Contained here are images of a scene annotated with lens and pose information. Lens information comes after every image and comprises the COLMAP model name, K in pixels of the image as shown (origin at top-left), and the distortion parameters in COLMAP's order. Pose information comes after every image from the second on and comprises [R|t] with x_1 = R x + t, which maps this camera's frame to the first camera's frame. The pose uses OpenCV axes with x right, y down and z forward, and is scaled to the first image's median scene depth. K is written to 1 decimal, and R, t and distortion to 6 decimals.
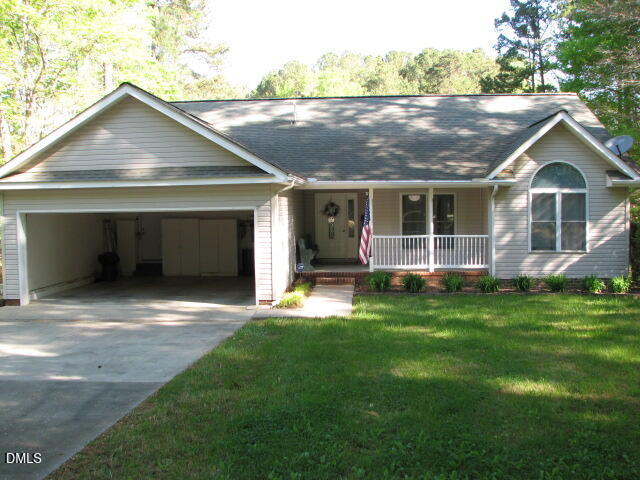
lens RADIAL K [[662.9, 0, 319.4], [0, 662.9, 237.8], [0, 0, 1]] dist [-0.100226, 0.000000]
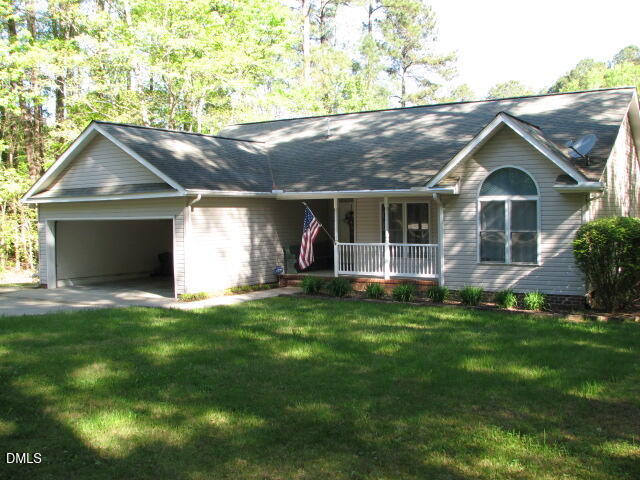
lens RADIAL K [[662.9, 0, 317.2], [0, 662.9, 241.3], [0, 0, 1]] dist [-0.100226, 0.000000]
pose [[0.887086, 0.017971, -0.461254, 0.554883], [-0.020054, 0.999799, 0.000386, -0.005527], [0.461168, 0.008907, 0.887268, 0.044030]]
